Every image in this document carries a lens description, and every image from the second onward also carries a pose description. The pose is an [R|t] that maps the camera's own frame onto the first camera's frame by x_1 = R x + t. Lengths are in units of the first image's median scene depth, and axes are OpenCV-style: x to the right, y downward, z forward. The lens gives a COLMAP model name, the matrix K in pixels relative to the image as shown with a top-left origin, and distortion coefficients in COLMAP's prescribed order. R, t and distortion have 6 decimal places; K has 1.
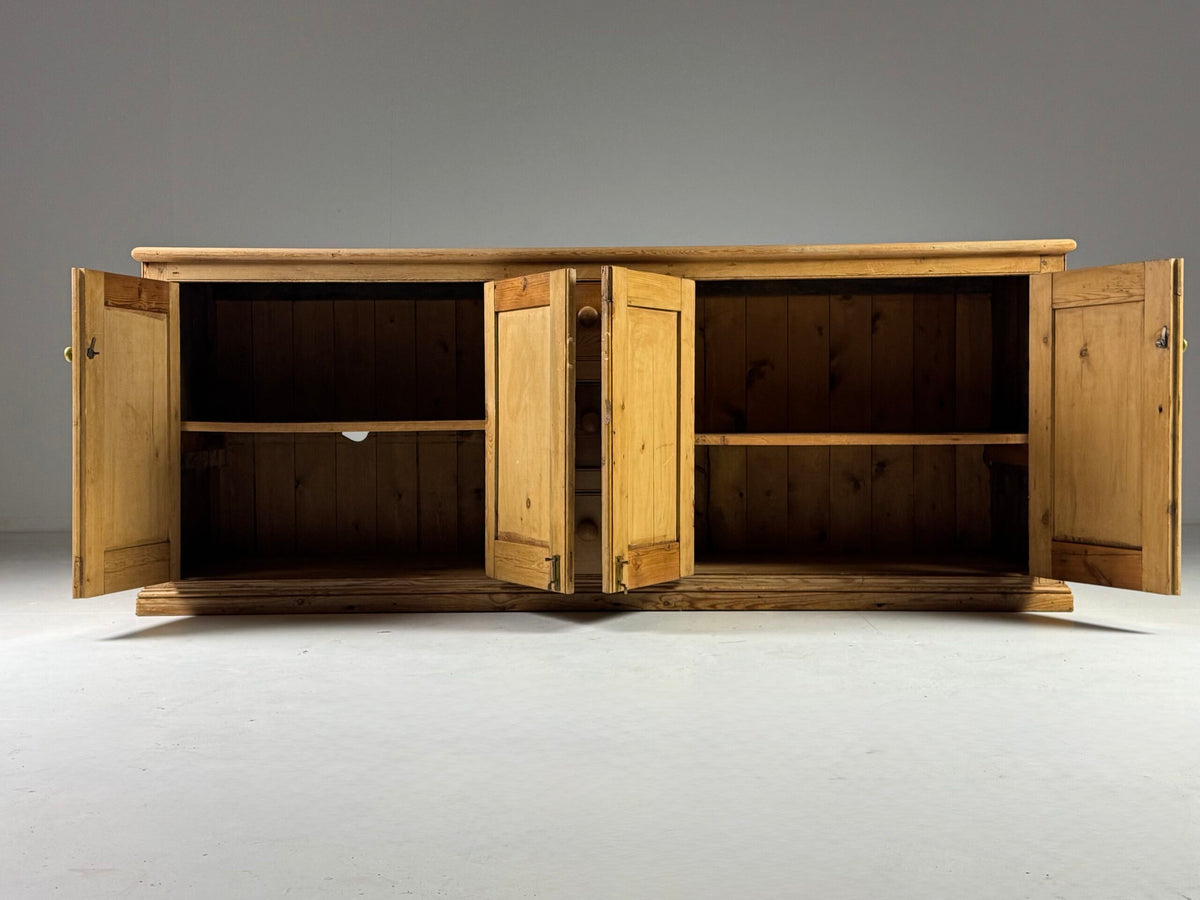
lens RADIAL K [[1593.3, 0, 587.9], [0, 1593.3, 465.2], [0, 0, 1]] dist [0.153881, 0.000000]
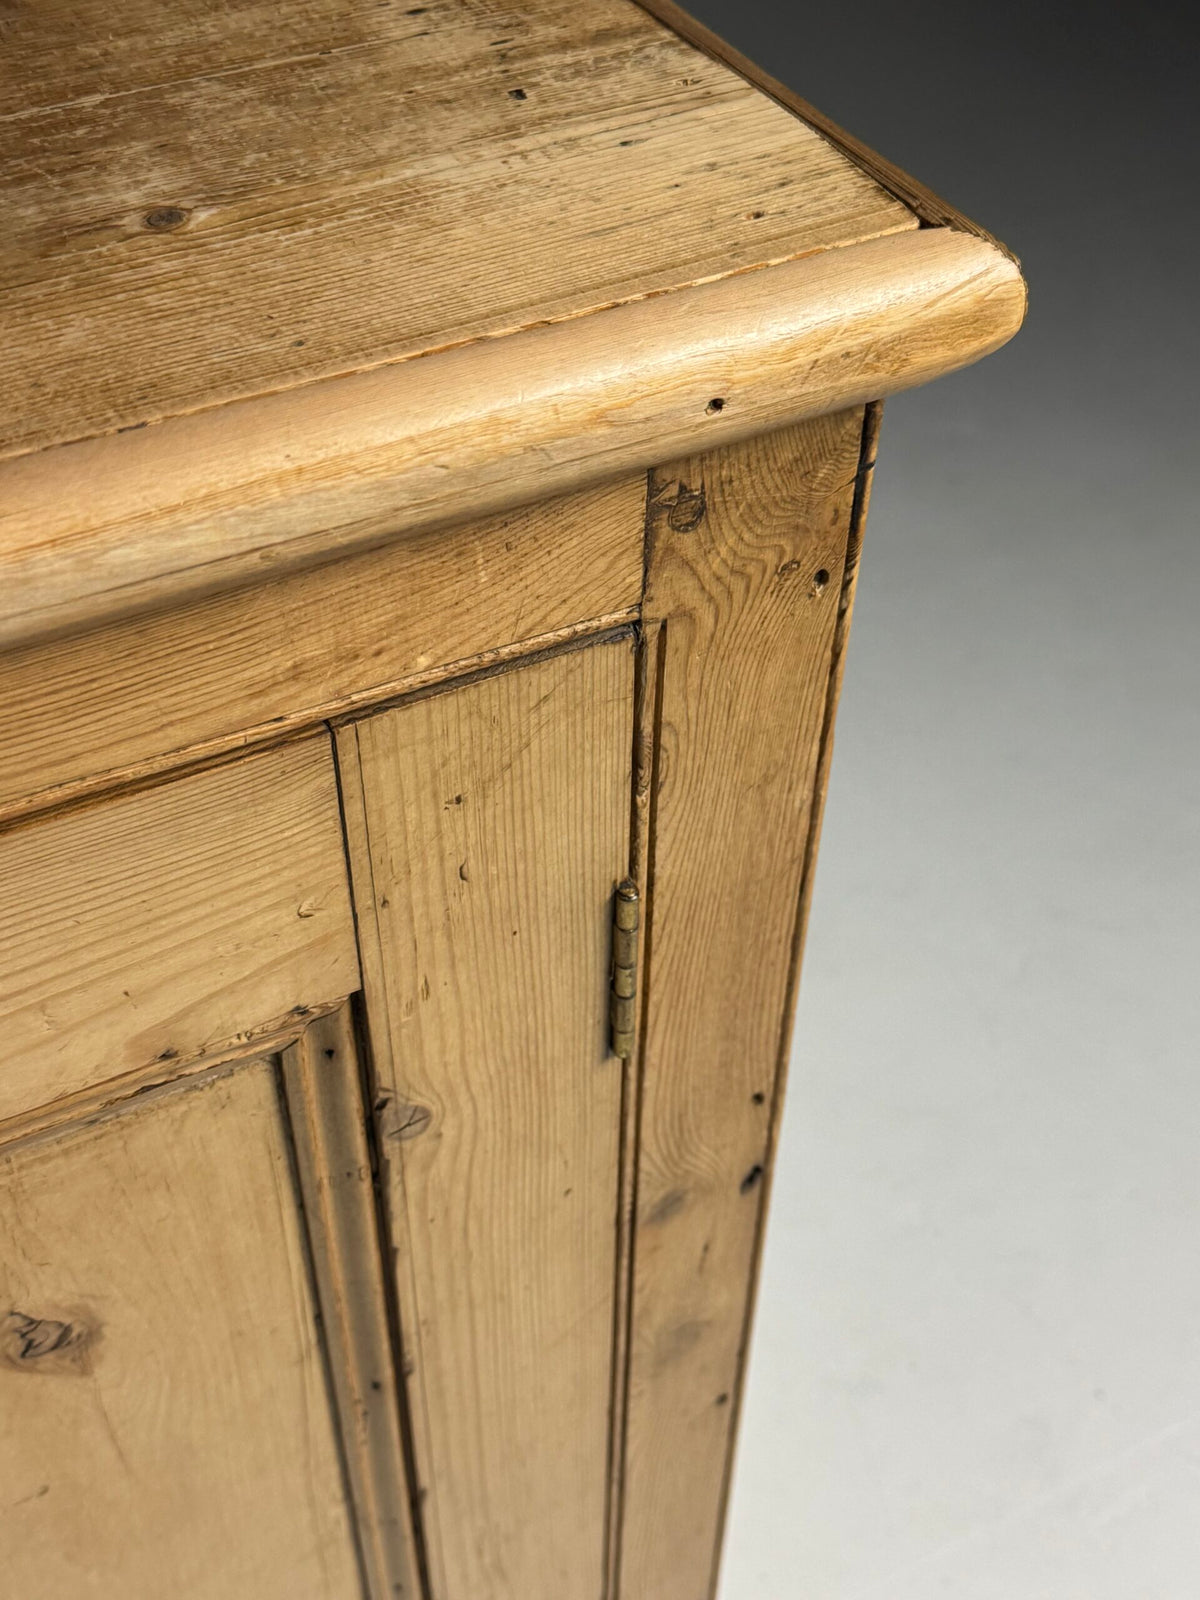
lens RADIAL K [[1821.9, 0, 595.4], [0, 1821.9, 802.7], [0, 0, 1]] dist [0.096604, 0.000000]
pose [[0.880937, -0.320506, 0.348176, 0.240684], [-0.008726, 0.724610, 0.689104, -0.187211], [-0.473153, -0.610095, 0.635539, 0.941513]]
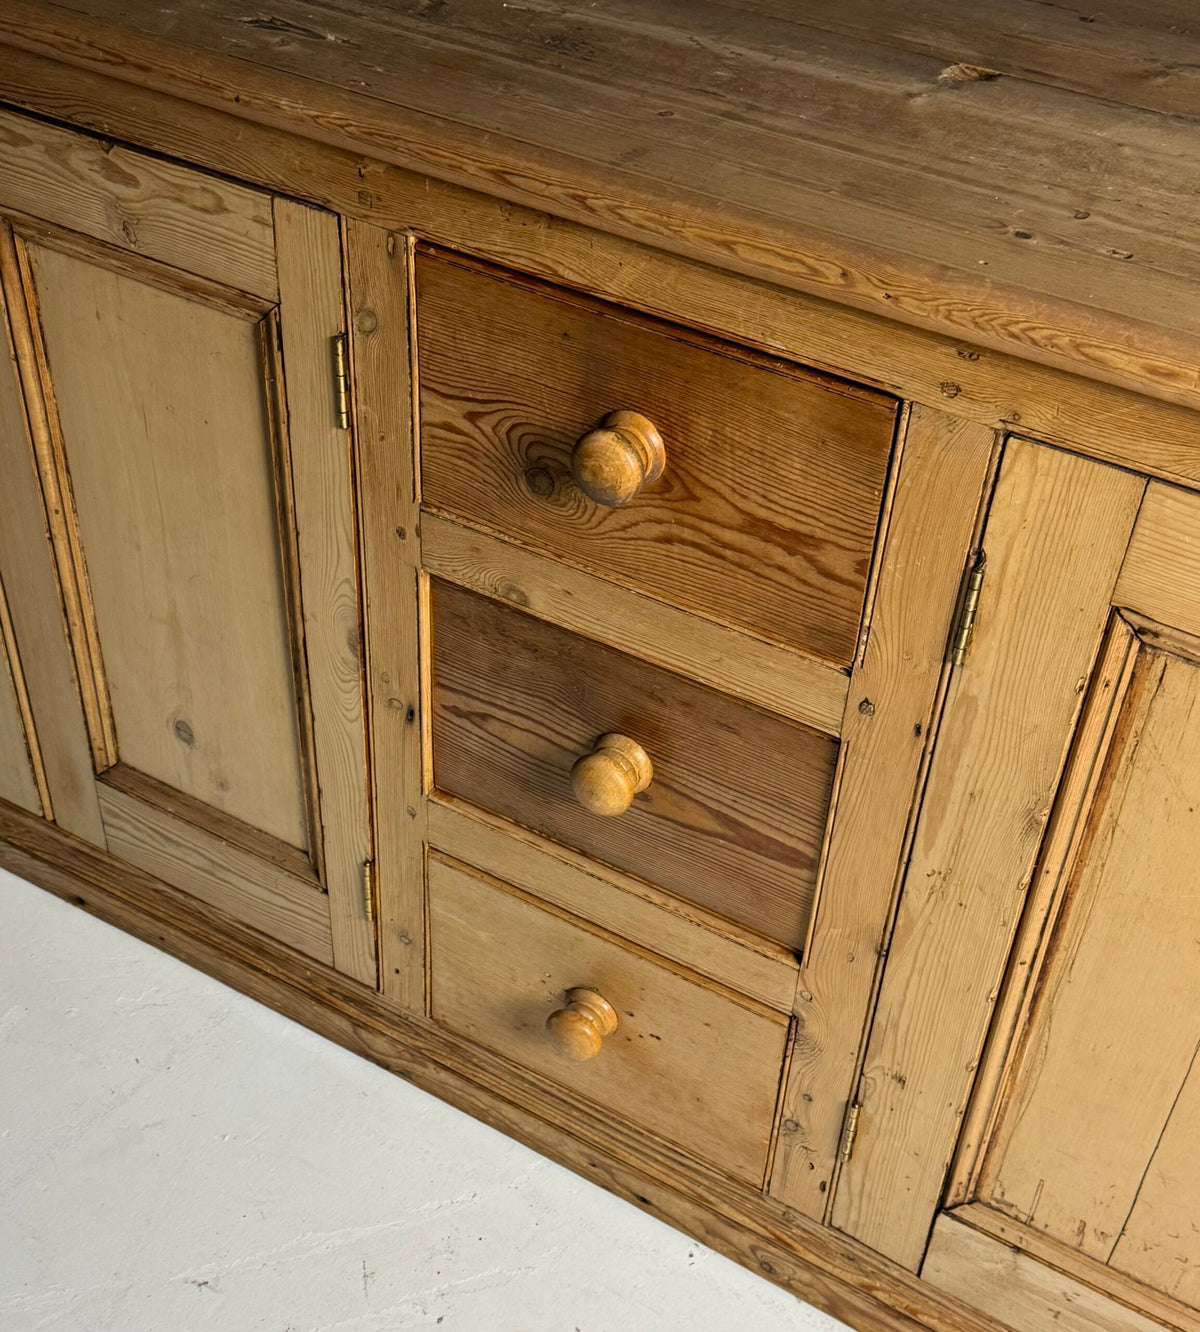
lens RADIAL K [[1807.3, 0, 594.3], [0, 1807.3, 794.3], [0, 0, 1]] dist [0.095695, 0.000000]
pose [[0.853476, 0.372909, -0.364030, 0.123452], [-0.053842, 0.757897, 0.650148, -0.243631], [0.518344, -0.535286, 0.666925, 0.791399]]
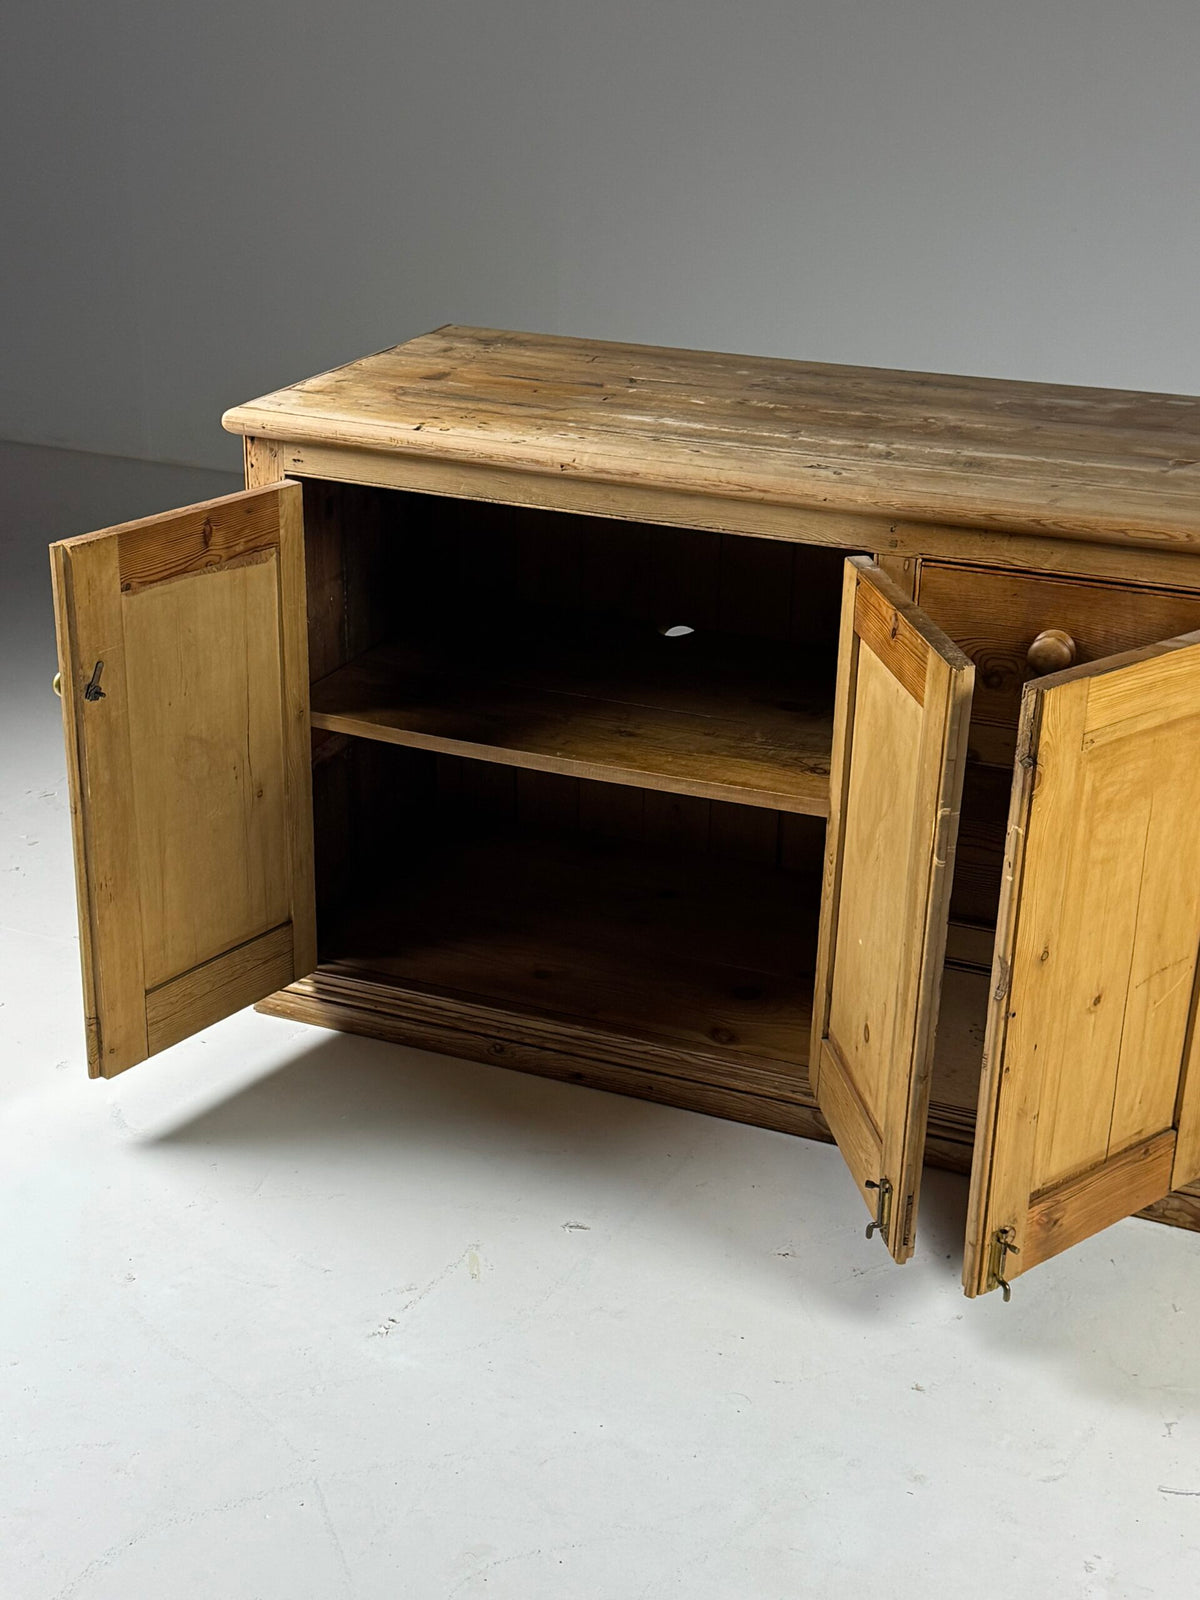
lens RADIAL K [[2150.9, 0, 586.1], [0, 2150.9, 811.9], [0, 0, 1]] dist [0.131932, 0.000000]
pose [[0.926895, 0.169483, -0.334875, 0.097161], [-0.028350, 0.921303, 0.387810, -0.301202], [0.374249, -0.349965, 0.858756, 0.384109]]
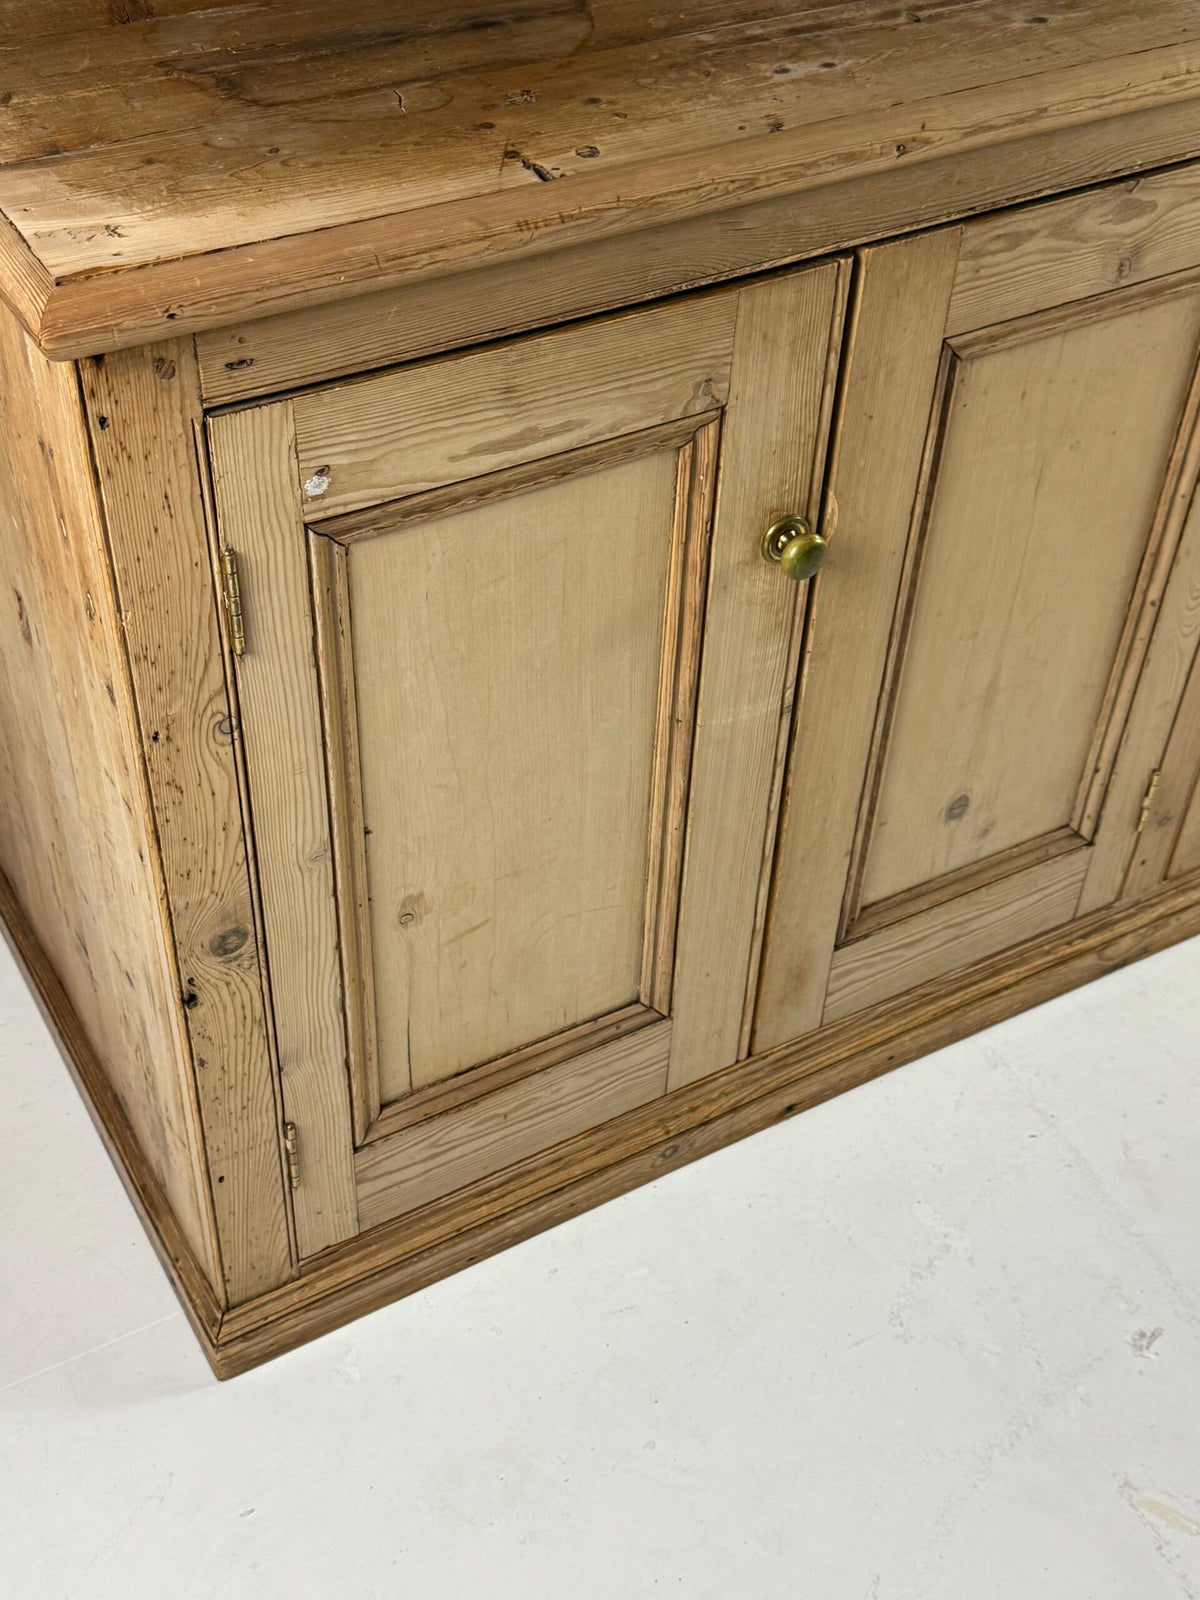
lens RADIAL K [[1940.9, 0, 594.7], [0, 1940.9, 824.7], [0, 0, 1]] dist [0.087006, 0.000000]
pose [[0.861363, -0.320432, 0.394180, -0.340988], [-0.033861, 0.738017, 0.673932, -0.249572], [-0.506861, -0.593847, 0.624850, 0.808596]]
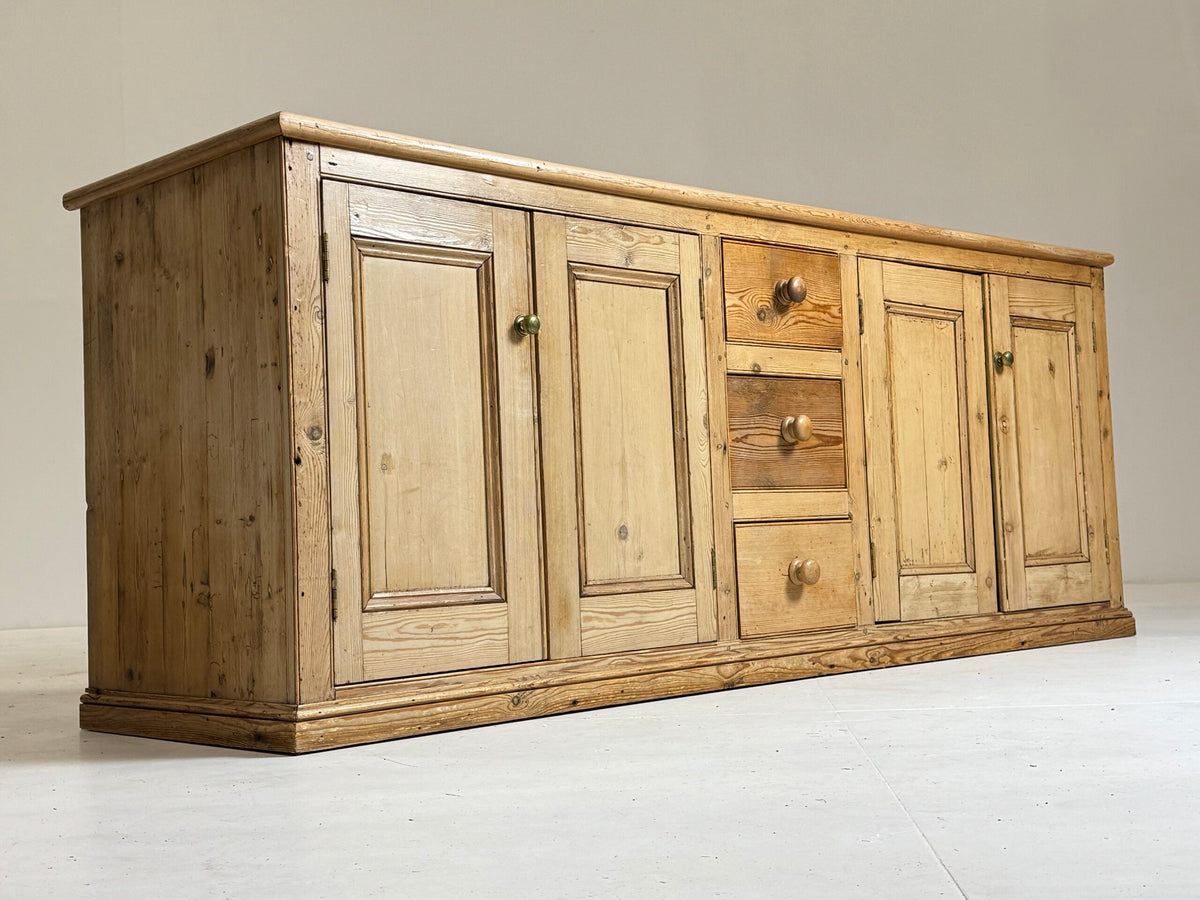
lens RADIAL K [[1613.2, 0, 605.5], [0, 1613.2, 441.9], [0, 0, 1]] dist [0.131932, 0.000000]
pose [[0.717469, 0.016529, 0.696394, -0.614236], [0.043966, 0.996651, -0.068952, 0.029453], [-0.695201, 0.080089, 0.714340, 0.521898]]
